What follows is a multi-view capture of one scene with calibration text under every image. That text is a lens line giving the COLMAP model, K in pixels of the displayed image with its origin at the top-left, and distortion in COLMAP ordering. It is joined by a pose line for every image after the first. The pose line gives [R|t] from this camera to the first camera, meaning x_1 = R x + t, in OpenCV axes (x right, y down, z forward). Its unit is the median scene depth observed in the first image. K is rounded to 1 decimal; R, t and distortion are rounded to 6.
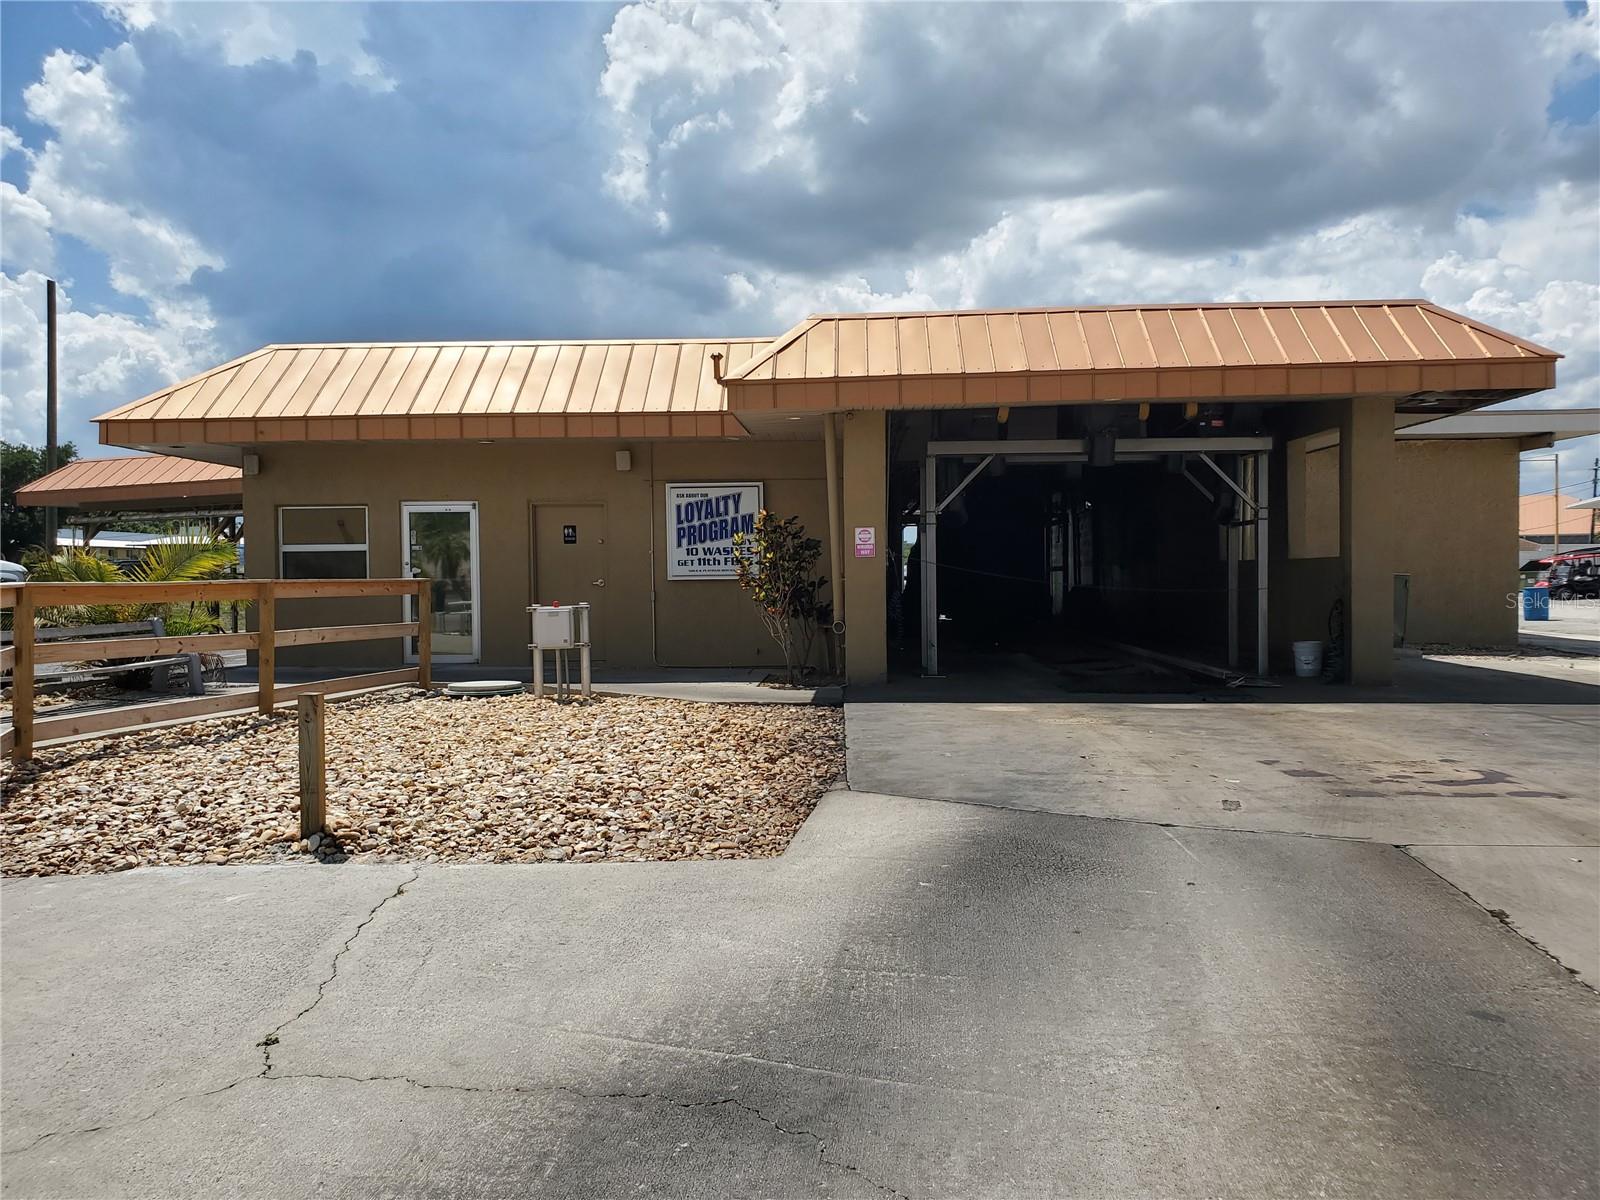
lens RADIAL K [[1209.8, 0, 800.0], [0, 1209.8, 600.0], [0, 0, 1]] dist [-0.000150, -0.000232]
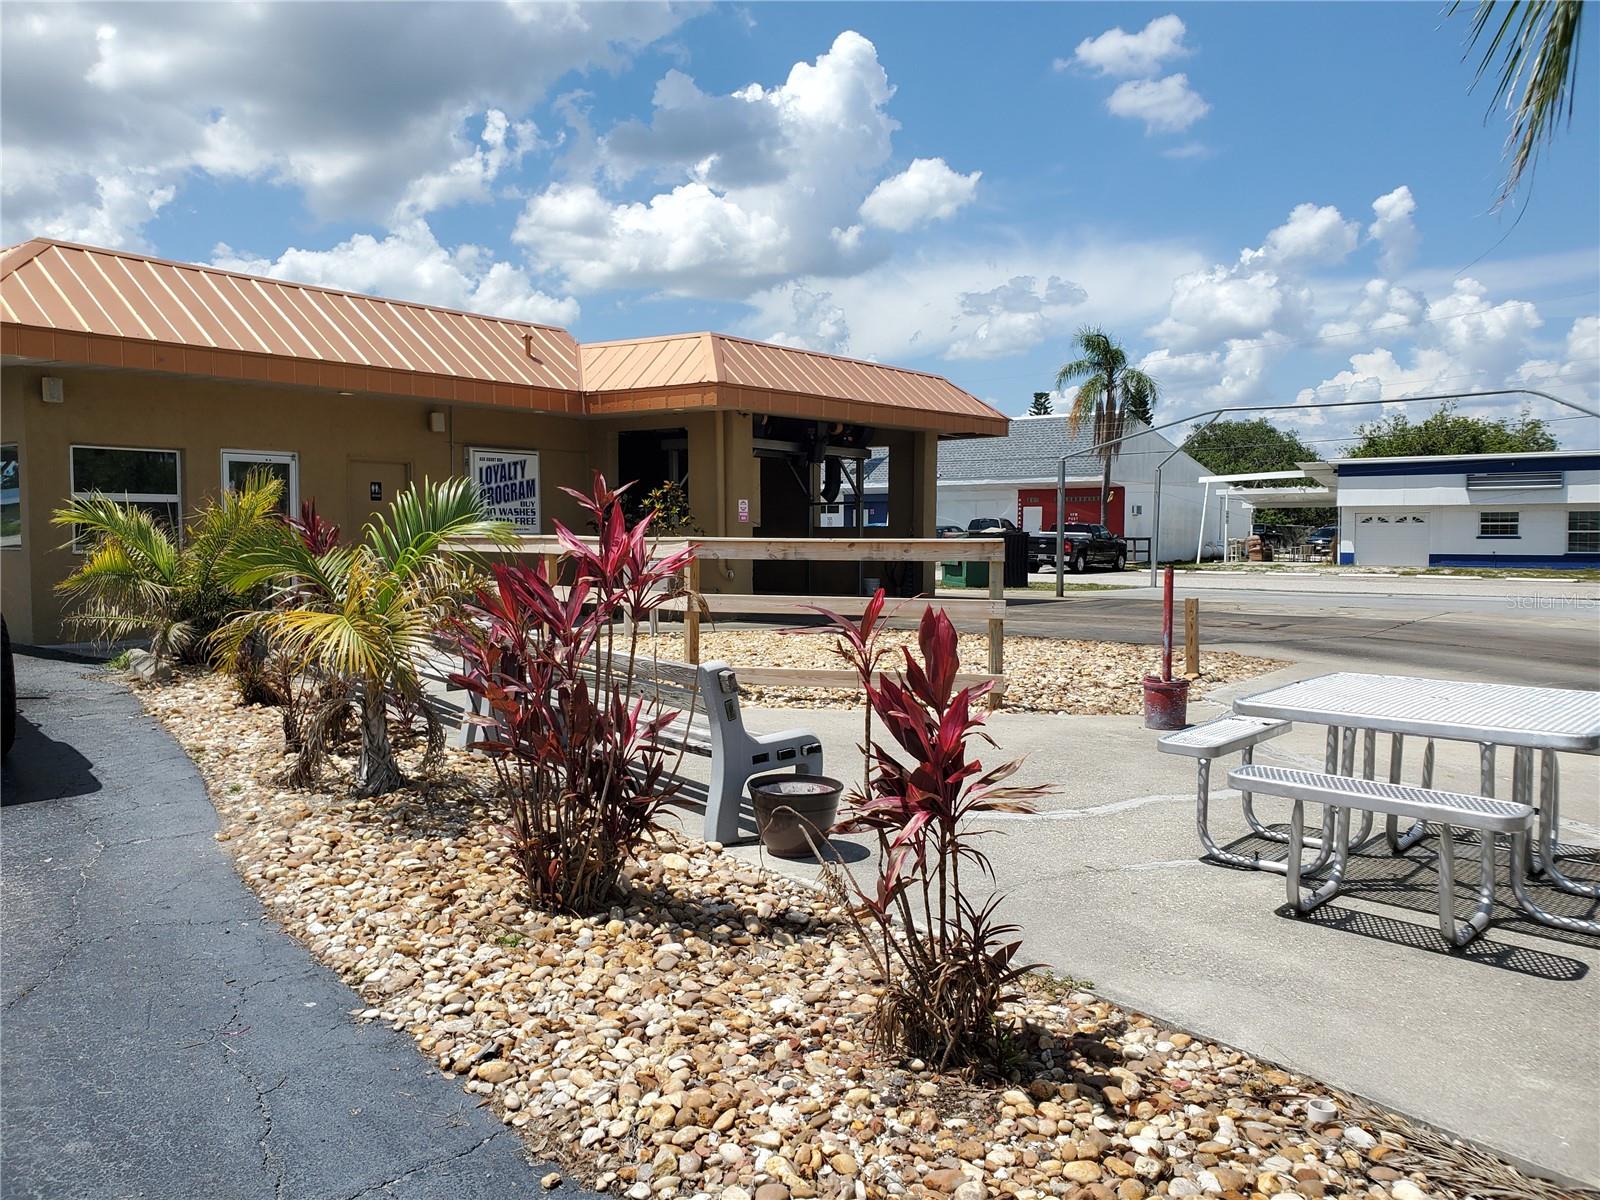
lens RADIAL K [[1209.8, 0, 800.0], [0, 1209.8, 600.0], [0, 0, 1]] dist [-0.000150, -0.000232]
pose [[0.543175, -0.042661, 0.838535, -0.850552], [0.004431, 0.998840, 0.047946, -0.011691], [-0.839608, -0.022327, 0.542734, 0.179376]]
